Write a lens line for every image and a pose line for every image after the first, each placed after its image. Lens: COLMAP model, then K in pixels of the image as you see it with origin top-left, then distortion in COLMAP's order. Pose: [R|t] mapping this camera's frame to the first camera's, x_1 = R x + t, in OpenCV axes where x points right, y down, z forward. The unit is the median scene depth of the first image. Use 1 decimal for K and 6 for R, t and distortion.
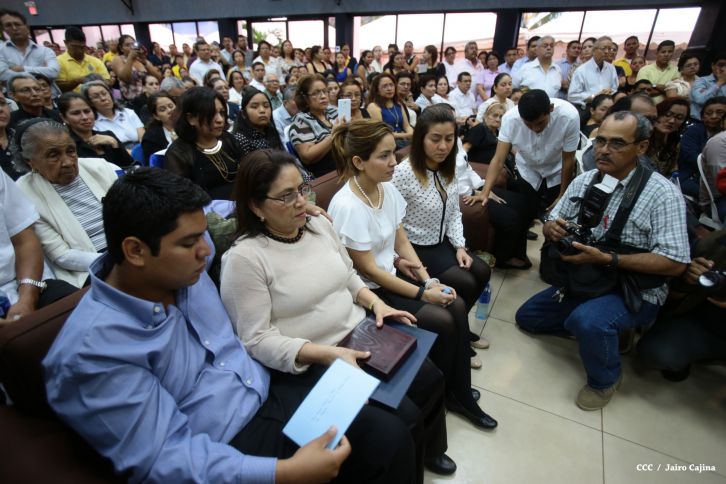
lens RADIAL K [[376.7, 0, 363.0], [0, 376.7, 242.0], [0, 0, 1]] dist [-0.025014, 0.010307]
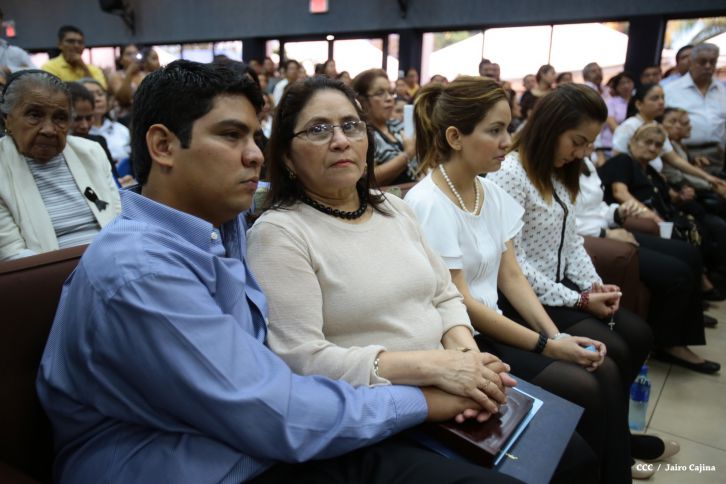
lens RADIAL K [[558.1, 0, 363.0], [0, 558.1, 242.0], [0, 0, 1]] dist [0.034673, 0.001228]
pose [[0.994540, 0.037359, -0.097443, -0.037274], [-0.059411, 0.970333, -0.234359, 0.129779], [0.085797, 0.238868, 0.967254, 0.016896]]
